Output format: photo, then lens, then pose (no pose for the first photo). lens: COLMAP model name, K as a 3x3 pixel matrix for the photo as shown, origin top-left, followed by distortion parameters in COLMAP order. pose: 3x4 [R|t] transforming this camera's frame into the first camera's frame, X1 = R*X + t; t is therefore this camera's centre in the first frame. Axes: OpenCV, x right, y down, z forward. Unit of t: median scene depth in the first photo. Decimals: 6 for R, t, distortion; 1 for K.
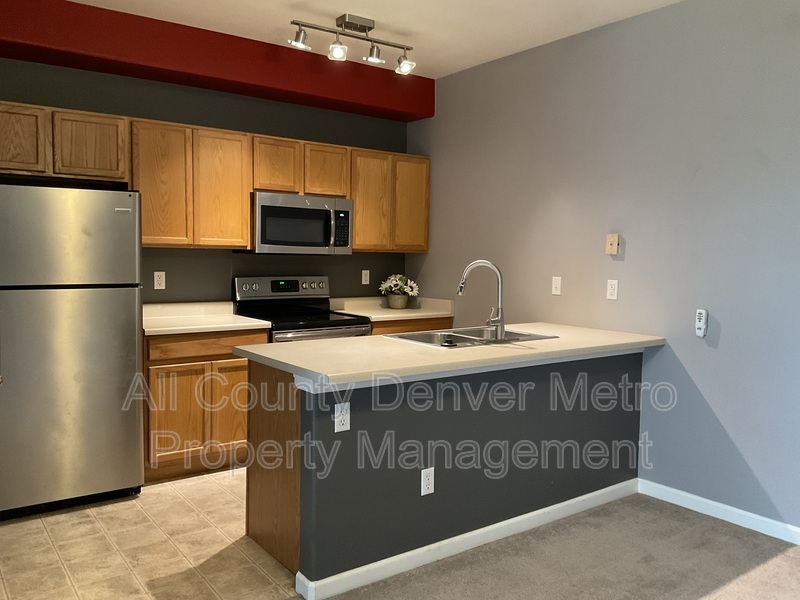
lens RADIAL K [[658.8, 0, 399.4], [0, 658.8, 298.0], [0, 0, 1]] dist [0.131940, -0.219761]
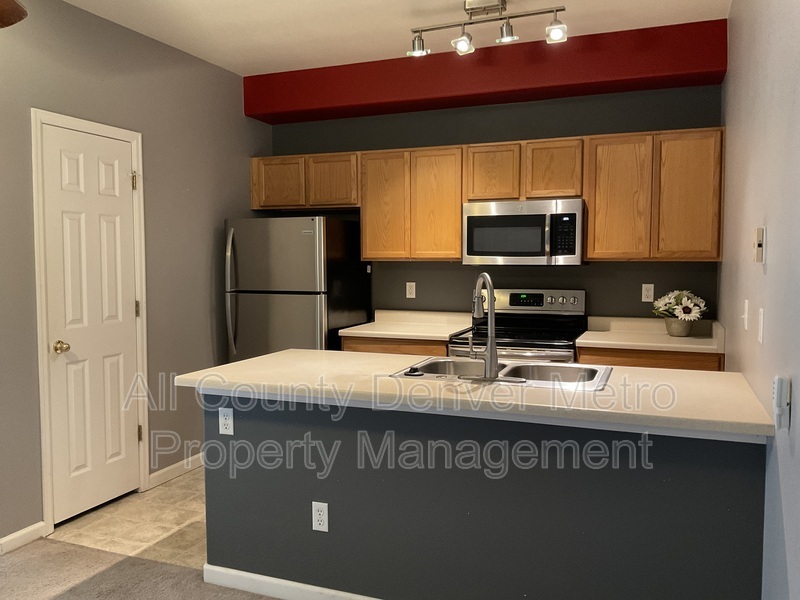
lens RADIAL K [[657.0, 0, 416.0], [0, 657.0, 299.5], [0, 0, 1]] dist [0.100394, -0.210459]
pose [[0.540811, 0.036179, -0.840365, 0.578185], [-0.048858, 0.998739, 0.011555, -0.023972], [0.839724, 0.034809, 0.541897, 0.412500]]
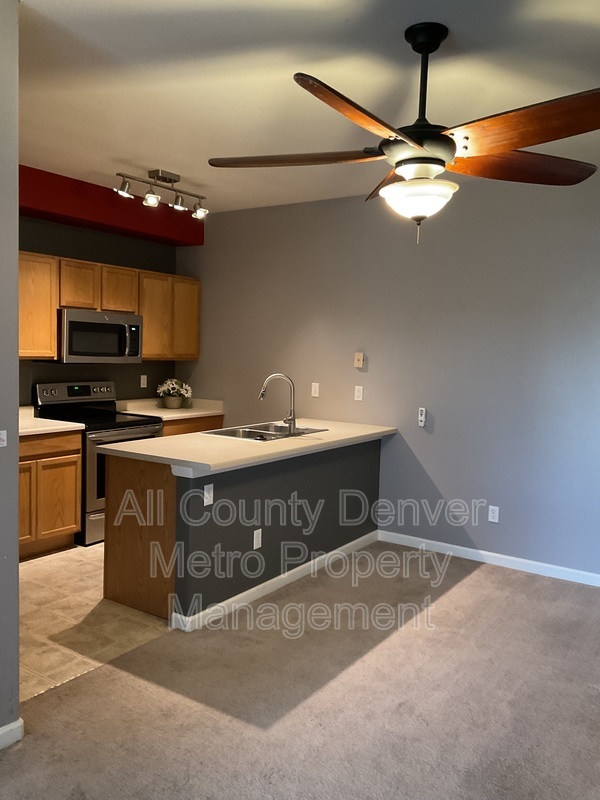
lens RADIAL K [[658.8, 0, 300.6], [0, 658.8, 395.4], [0, 0, 1]] dist [0.131940, -0.219761]
pose [[0.942759, -0.011821, 0.333266, -0.217941], [0.008309, 0.999894, 0.011961, -0.023031], [-0.333372, -0.008508, 0.942757, -0.206495]]
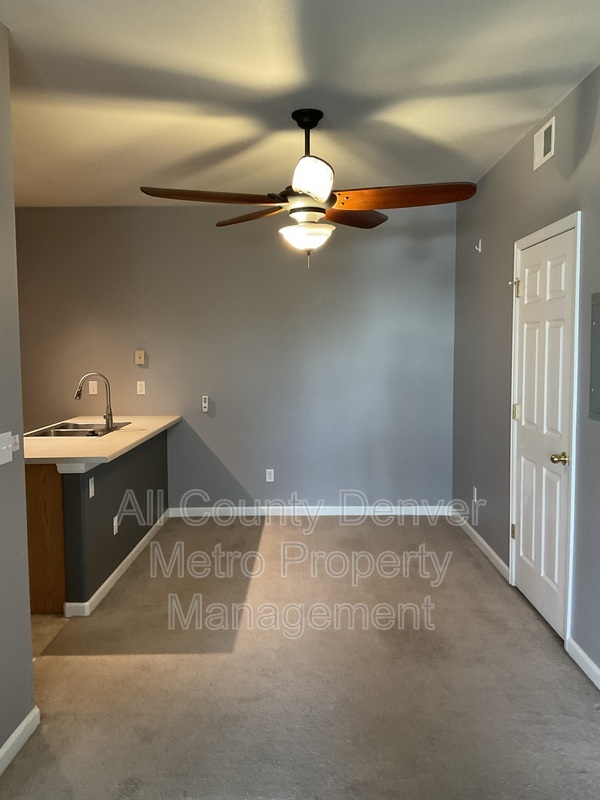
lens RADIAL K [[658.8, 0, 300.6], [0, 658.8, 395.4], [0, 0, 1]] dist [0.131940, -0.219761]
pose [[0.595681, -0.077048, 0.799517, -0.589988], [0.069185, 0.996611, 0.044494, -0.033446], [-0.800236, 0.028810, 0.598993, -0.152458]]
